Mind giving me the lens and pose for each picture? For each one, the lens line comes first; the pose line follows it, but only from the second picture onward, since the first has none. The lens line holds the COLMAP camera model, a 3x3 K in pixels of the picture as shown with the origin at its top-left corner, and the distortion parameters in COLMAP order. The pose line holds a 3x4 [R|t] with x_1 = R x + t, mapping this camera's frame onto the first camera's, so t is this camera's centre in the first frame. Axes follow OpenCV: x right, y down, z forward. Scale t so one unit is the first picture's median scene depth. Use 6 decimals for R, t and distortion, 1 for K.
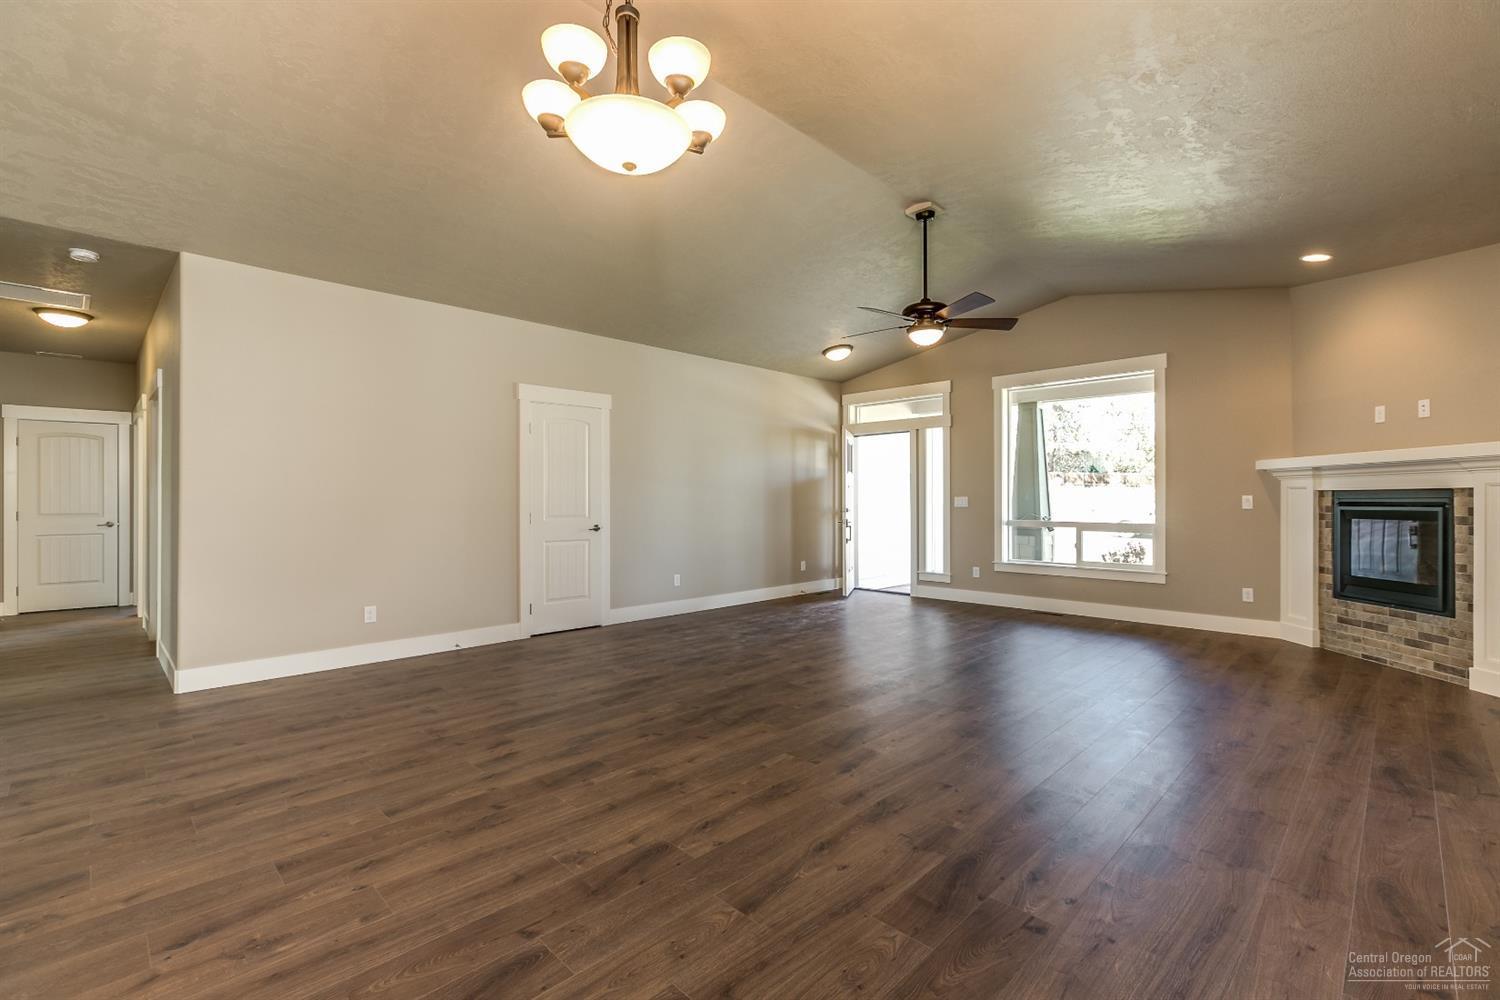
lens RADIAL K [[665.8, 0, 750.0], [0, 665.8, 500.0], [0, 0, 1]] dist [-0.001772, -0.000159]
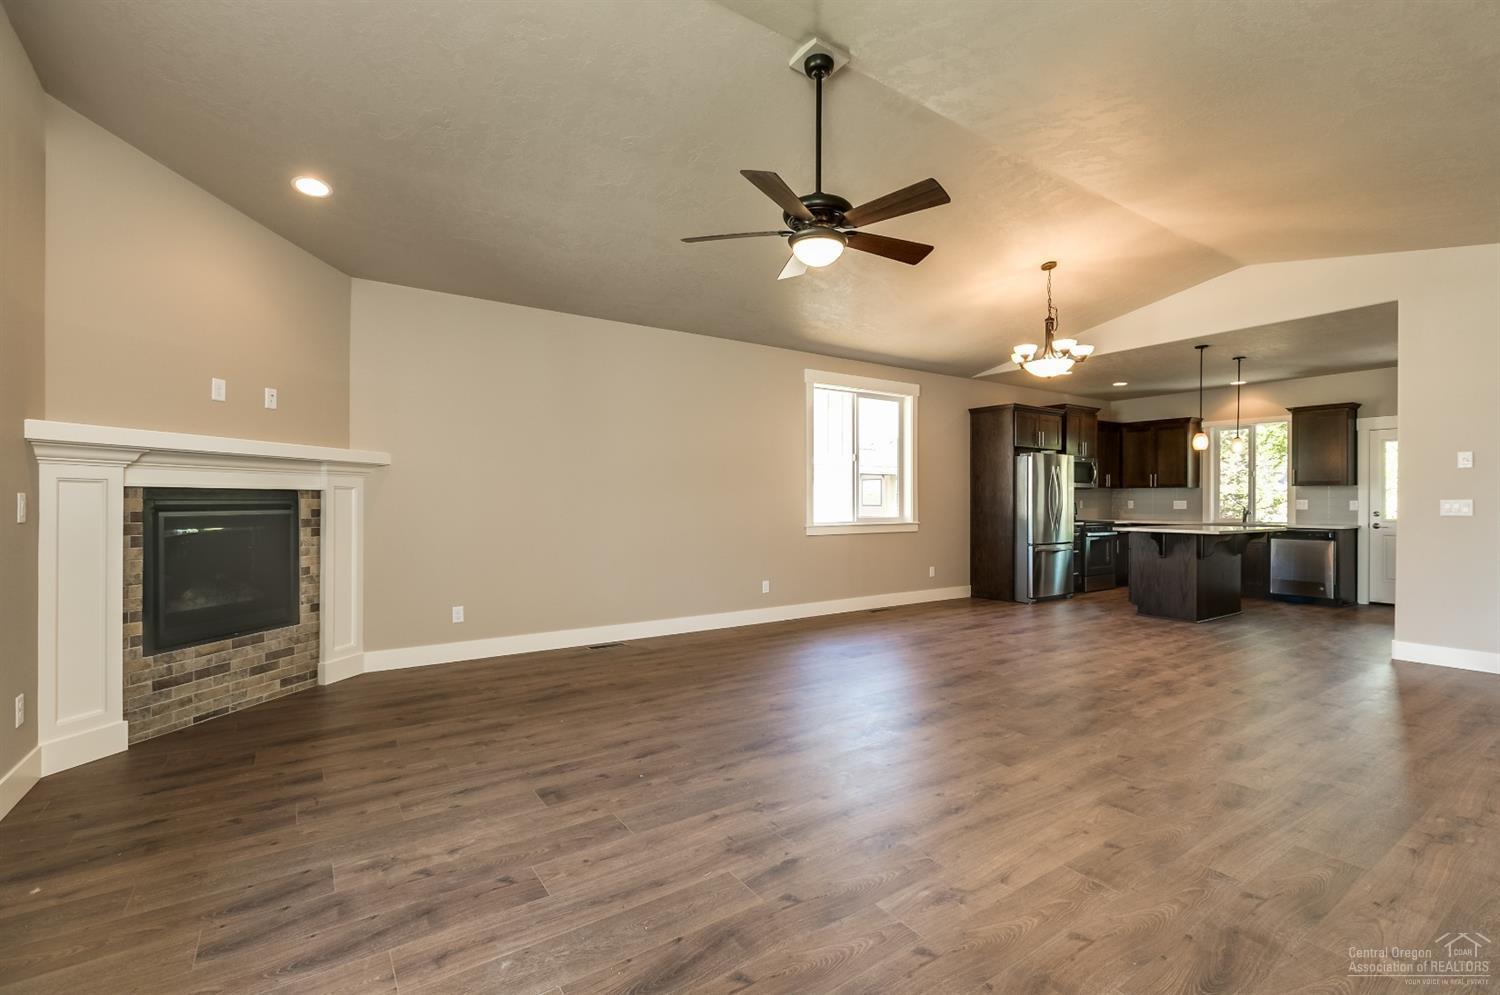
lens RADIAL K [[688.9, 0, 750.0], [0, 688.9, 497.5], [0, 0, 1]] dist [0.000492, -0.000052]
pose [[-0.982451, 0.000466, 0.186522, 0.217574], [-0.000403, 0.999989, -0.004618, -0.001960], [-0.186522, -0.004612, -0.982440, 1.790697]]
